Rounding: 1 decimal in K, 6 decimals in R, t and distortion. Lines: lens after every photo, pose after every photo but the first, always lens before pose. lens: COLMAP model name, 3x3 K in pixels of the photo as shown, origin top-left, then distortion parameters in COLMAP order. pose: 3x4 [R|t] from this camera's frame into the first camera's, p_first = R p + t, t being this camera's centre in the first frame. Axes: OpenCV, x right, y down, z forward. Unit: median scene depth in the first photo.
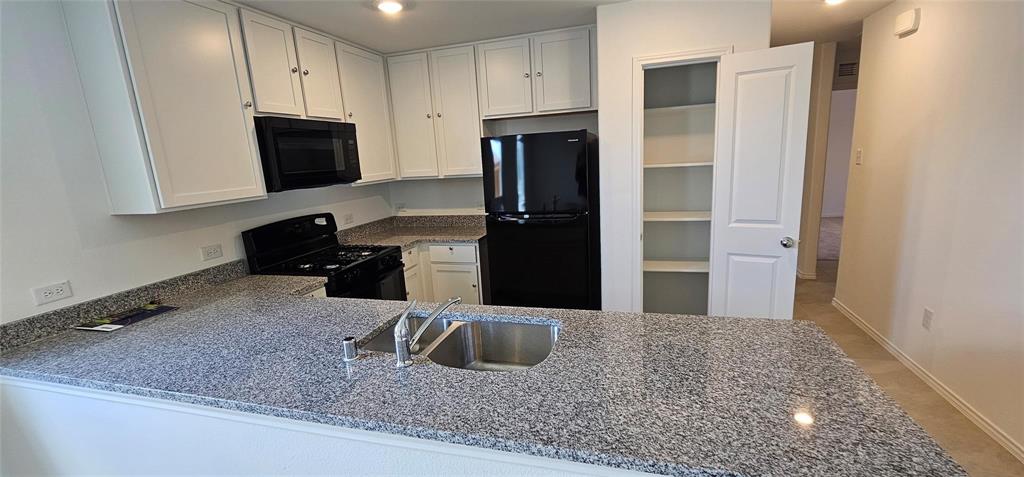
lens RADIAL K [[419.9, 0, 513.7], [0, 419.9, 242.7], [0, 0, 1]] dist [0.003149, -0.000335]
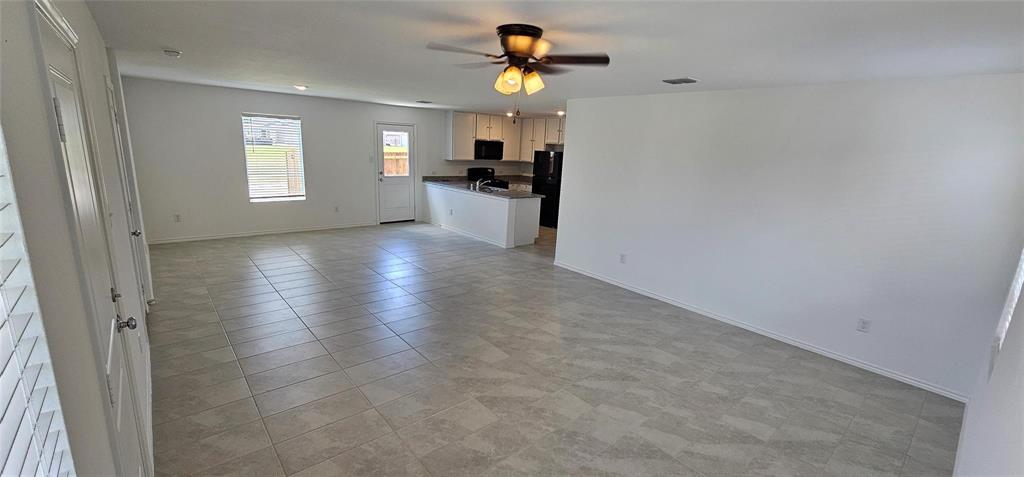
lens RADIAL K [[419.9, 0, 514.5], [0, 419.9, 241.7], [0, 0, 1]] dist [0.003149, -0.000335]
pose [[0.824918, 0.217710, -0.521645, 1.664519], [-0.208753, 0.974950, 0.076780, 0.216743], [0.525293, 0.045558, 0.849701, -1.806428]]
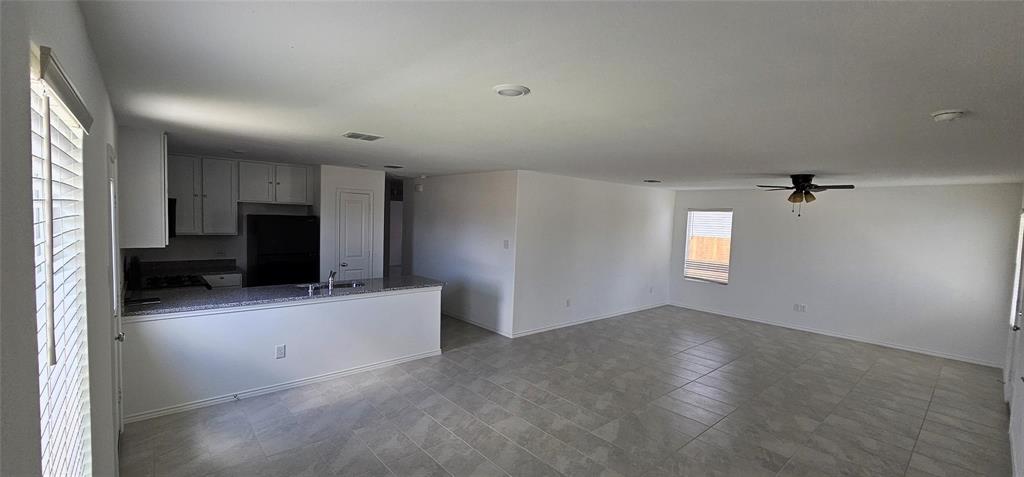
lens RADIAL K [[419.9, 0, 512.5], [0, 419.9, 235.2], [0, 0, 1]] dist [0.003149, -0.000335]
pose [[0.543908, 0.034507, 0.838435, -1.094135], [0.104936, 0.988514, -0.108757, 0.177893], [-0.832558, 0.147136, 0.534039, -1.016183]]
